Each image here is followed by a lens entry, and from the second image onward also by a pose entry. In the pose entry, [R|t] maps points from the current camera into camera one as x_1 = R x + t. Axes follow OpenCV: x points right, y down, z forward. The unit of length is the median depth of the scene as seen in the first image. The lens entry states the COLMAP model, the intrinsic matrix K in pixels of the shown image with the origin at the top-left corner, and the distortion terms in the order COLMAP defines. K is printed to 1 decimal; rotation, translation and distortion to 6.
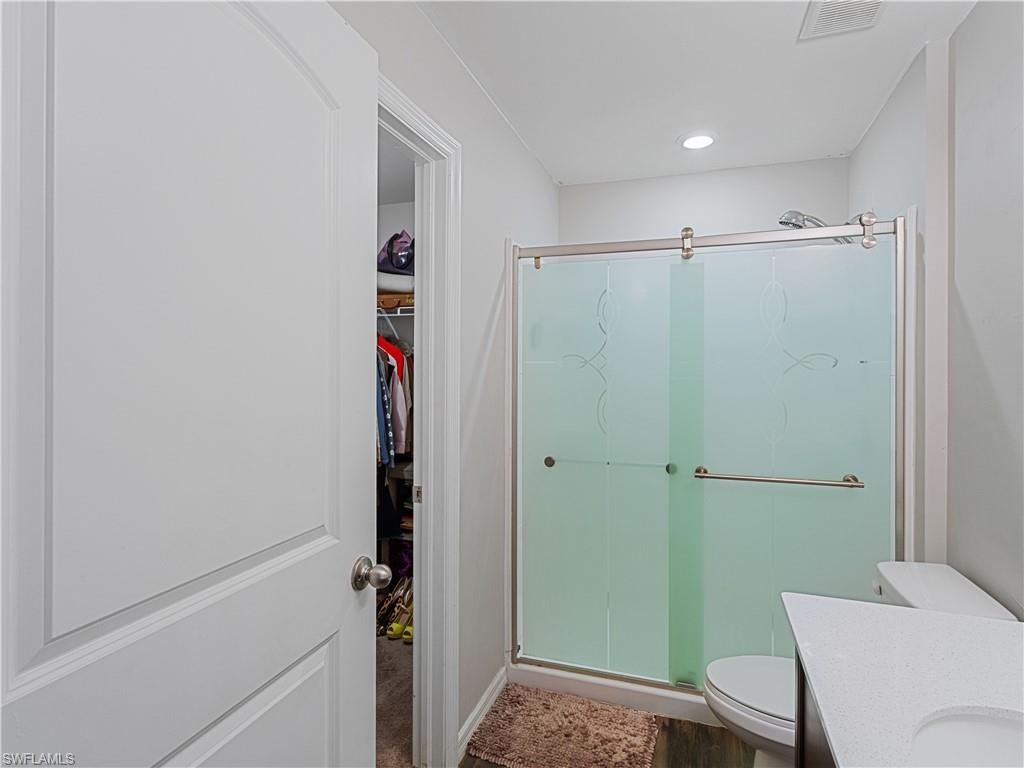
lens RADIAL K [[546.0, 0, 512.5], [0, 546.0, 368.7], [0, 0, 1]] dist [-0.002068, 0.000993]
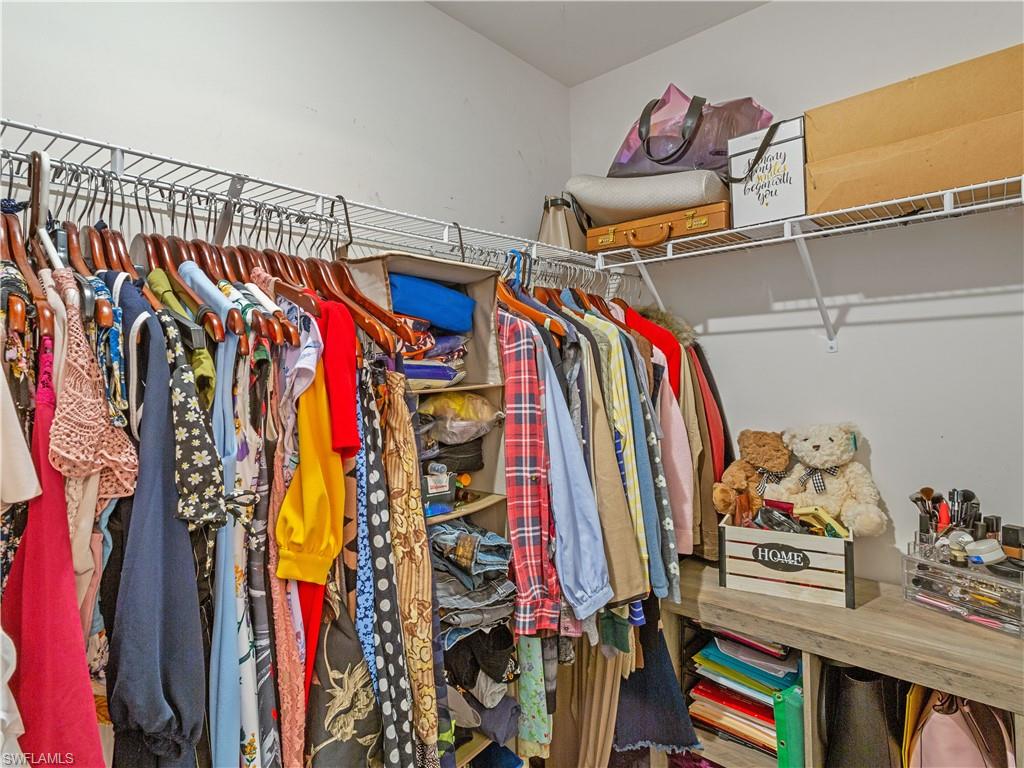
lens RADIAL K [[546.0, 0, 512.5], [0, 546.0, 368.7], [0, 0, 1]] dist [-0.002068, 0.000993]
pose [[0.916900, -0.033863, -0.397678, -0.148870], [0.032145, 0.999423, -0.010988, -0.001790], [0.397821, -0.002709, 0.917459, 0.513646]]
